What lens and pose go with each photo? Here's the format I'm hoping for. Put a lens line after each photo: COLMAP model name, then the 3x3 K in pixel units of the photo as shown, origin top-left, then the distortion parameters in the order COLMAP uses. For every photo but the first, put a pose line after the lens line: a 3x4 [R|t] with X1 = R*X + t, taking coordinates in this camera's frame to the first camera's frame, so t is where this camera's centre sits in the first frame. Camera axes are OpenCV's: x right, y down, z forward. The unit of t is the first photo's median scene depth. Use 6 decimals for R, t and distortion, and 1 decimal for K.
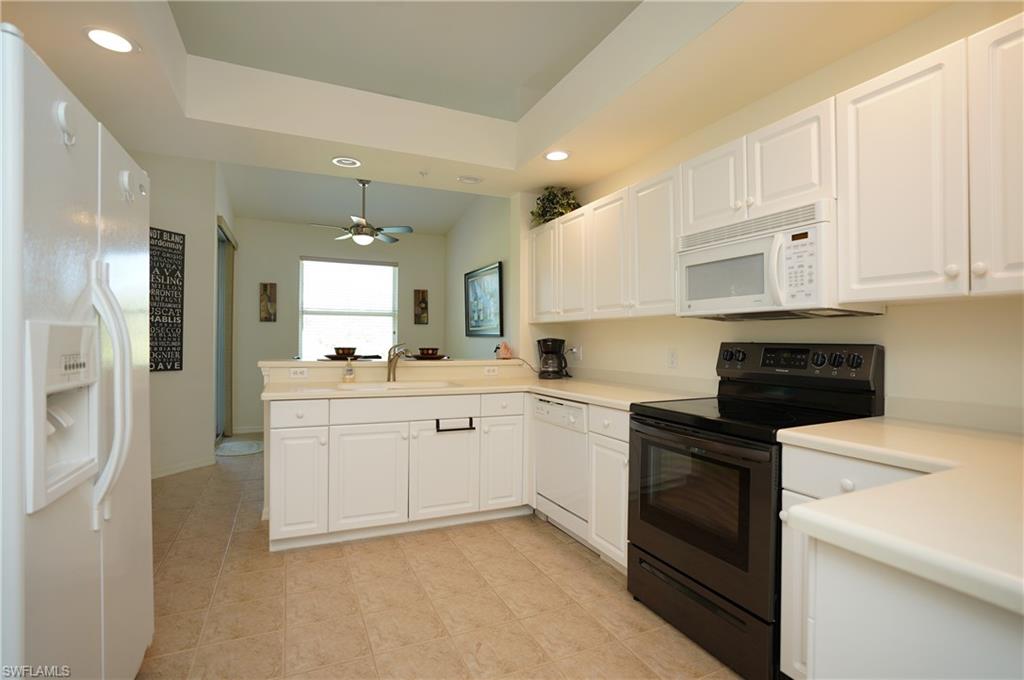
lens RADIAL K [[489.0, 0, 516.1], [0, 489.0, 336.7], [0, 0, 1]] dist [-0.072269, 0.032815]
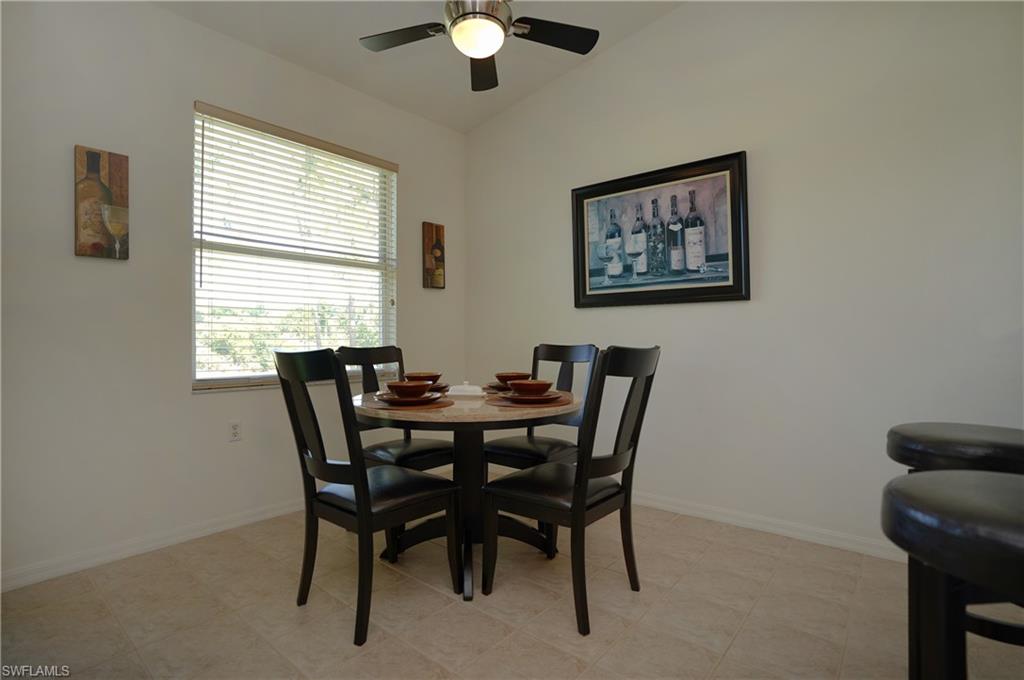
lens RADIAL K [[489.0, 0, 516.1], [0, 489.0, 336.7], [0, 0, 1]] dist [-0.072269, 0.032815]
pose [[0.908471, -0.007081, 0.417888, -0.713354], [0.005721, 0.999973, 0.004508, 0.053110], [-0.417909, -0.001704, 0.908487, 1.021943]]
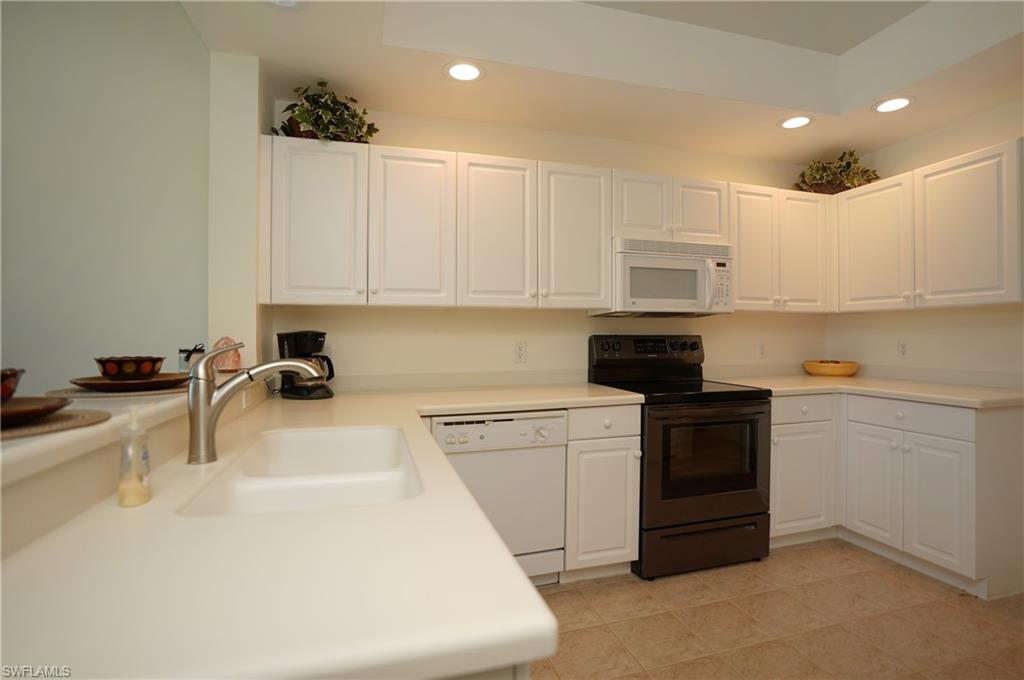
lens RADIAL K [[489.0, 0, 516.1], [0, 489.0, 336.7], [0, 0, 1]] dist [-0.072269, 0.032815]
pose [[0.149505, -0.006996, 0.988736, -0.550619], [-0.003233, 0.999966, 0.007565, 0.005427], [-0.988756, -0.004327, 0.149478, 0.756946]]
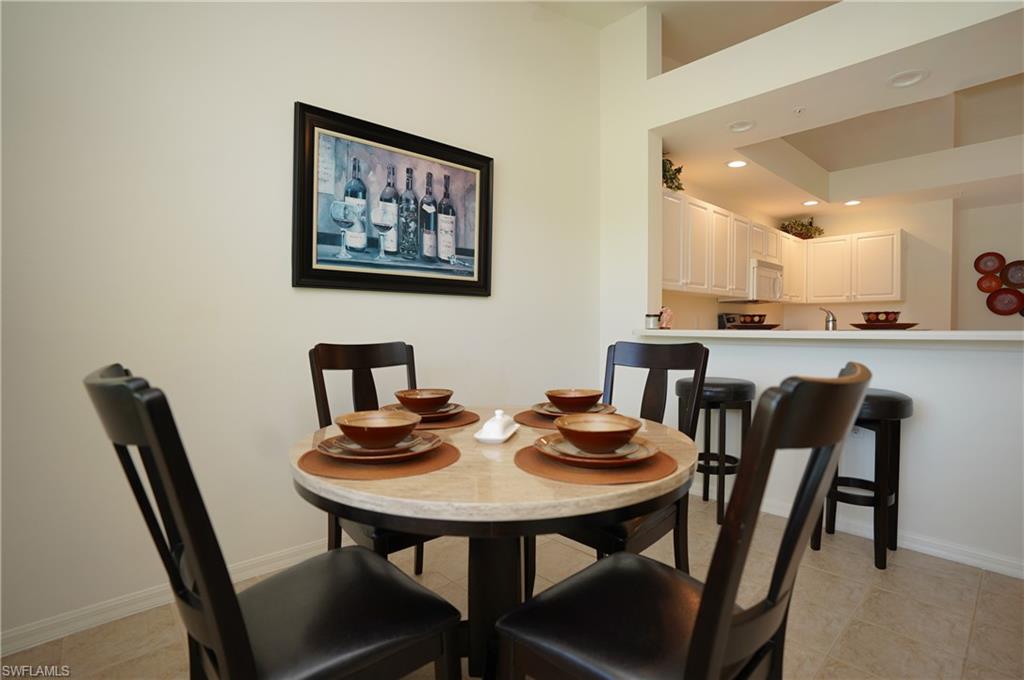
lens RADIAL K [[489.0, 0, 516.1], [0, 489.0, 336.7], [0, 0, 1]] dist [-0.072269, 0.032815]
pose [[-0.298398, -0.025429, 0.954103, -0.880456], [-0.006762, 0.999676, 0.024529, 0.048159], [-0.954417, 0.000868, -0.298474, 1.783135]]
